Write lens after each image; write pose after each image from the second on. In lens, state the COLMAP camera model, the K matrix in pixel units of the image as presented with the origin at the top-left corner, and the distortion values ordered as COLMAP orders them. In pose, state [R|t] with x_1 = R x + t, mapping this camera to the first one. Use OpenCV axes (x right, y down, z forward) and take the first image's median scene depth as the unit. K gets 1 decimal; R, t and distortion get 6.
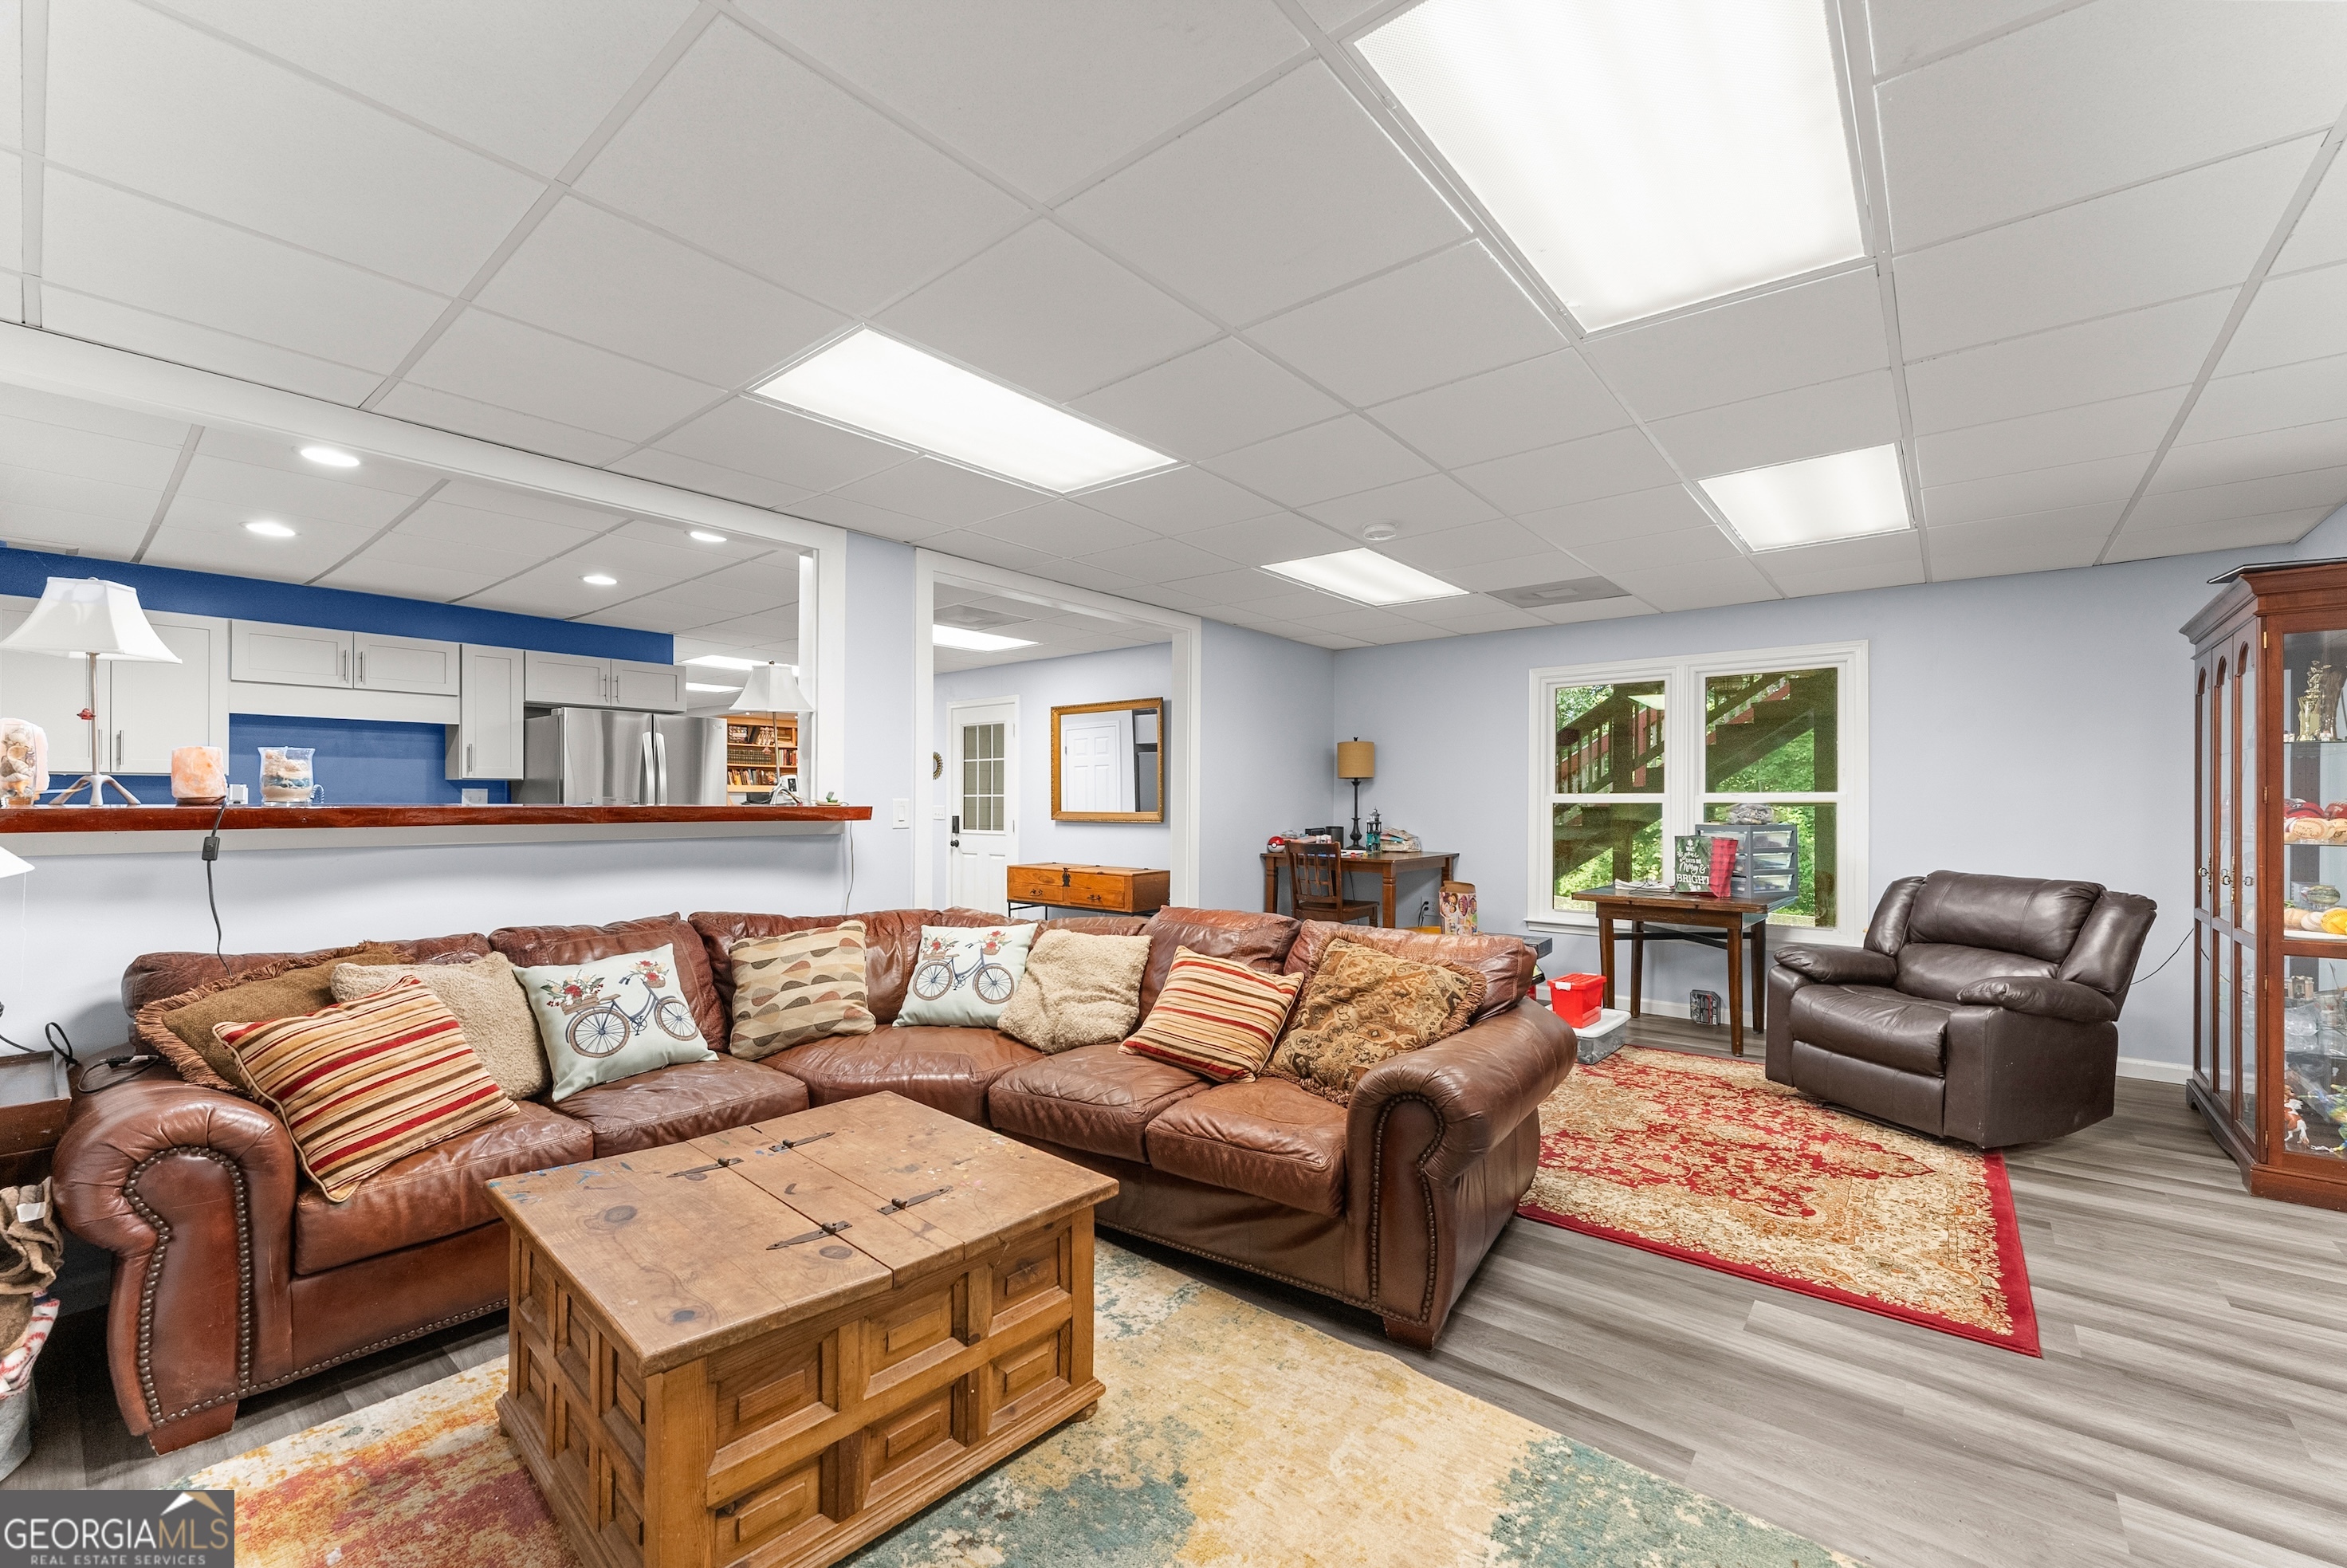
lens RADIAL K [[943.2, 0, 1188.1], [0, 943.2, 786.5], [0, 0, 1]] dist [-0.000246, -0.000131]
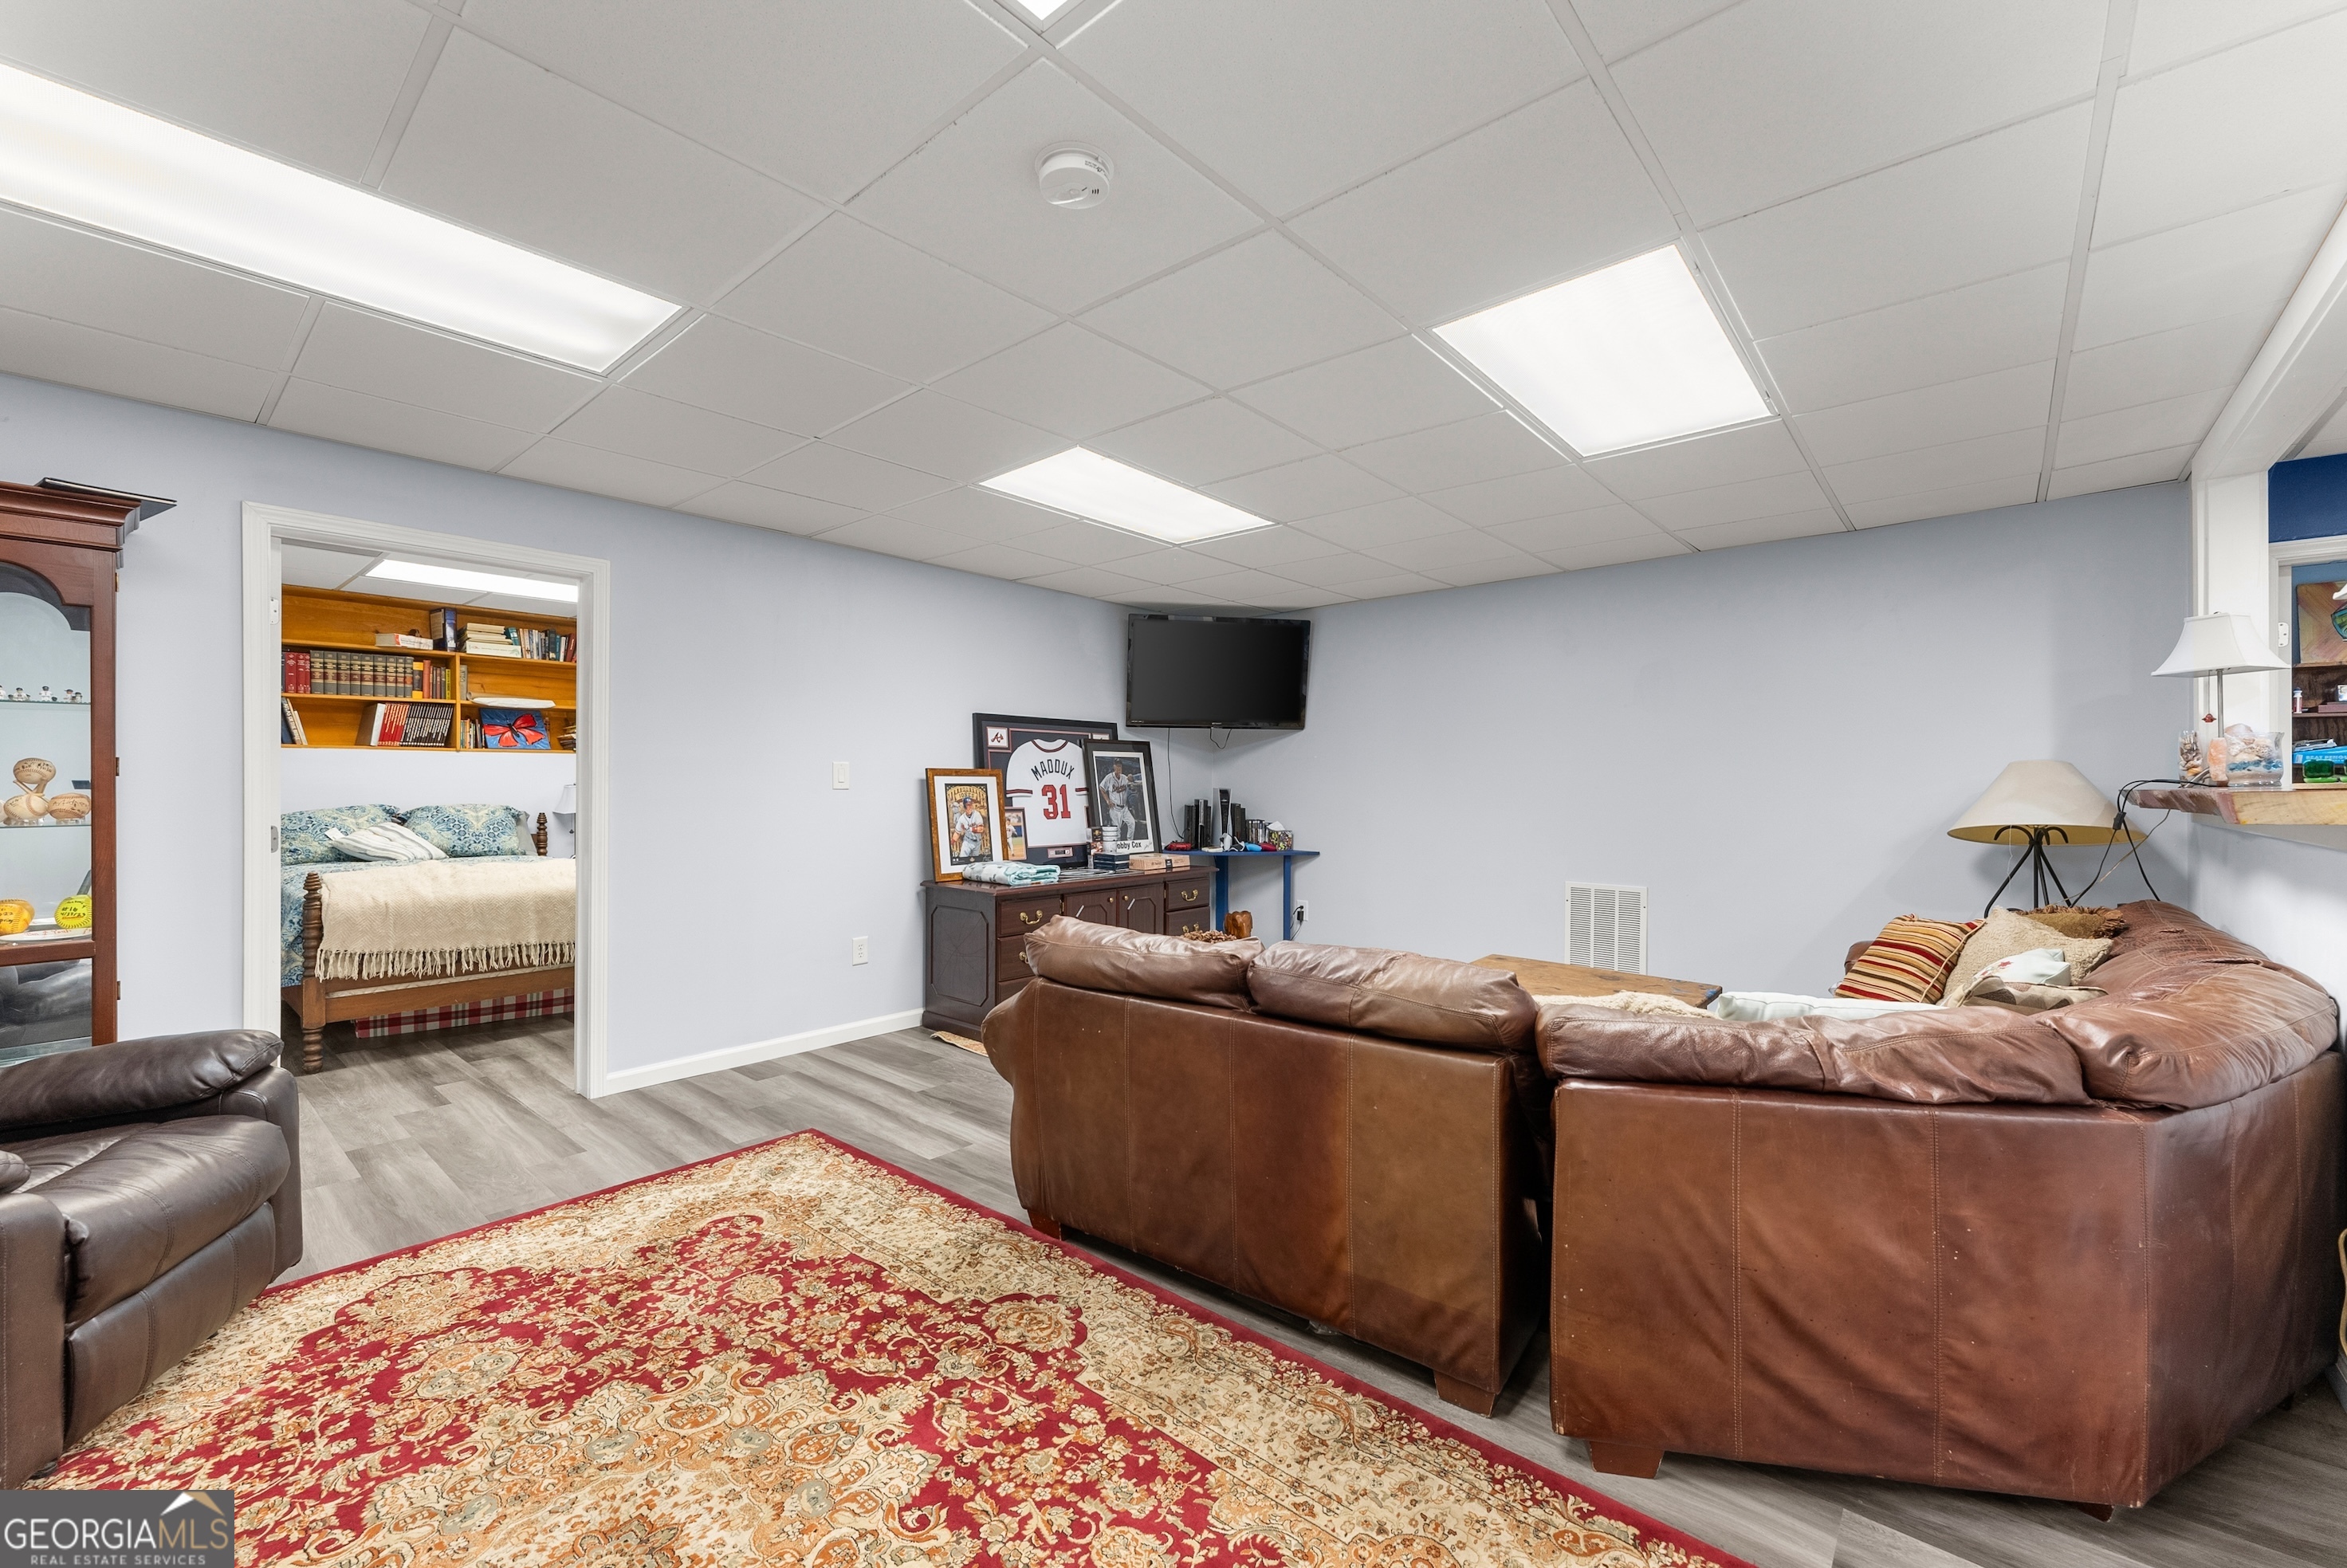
lens RADIAL K [[943.2, 0, 1188.1], [0, 943.2, 786.5], [0, 0, 1]] dist [-0.000246, -0.000131]
pose [[-0.999524, -0.004397, 0.030544, 0.154248], [-0.004543, 0.999978, -0.004740, 0.025537], [-0.030522, -0.004877, -0.999522, 1.700326]]
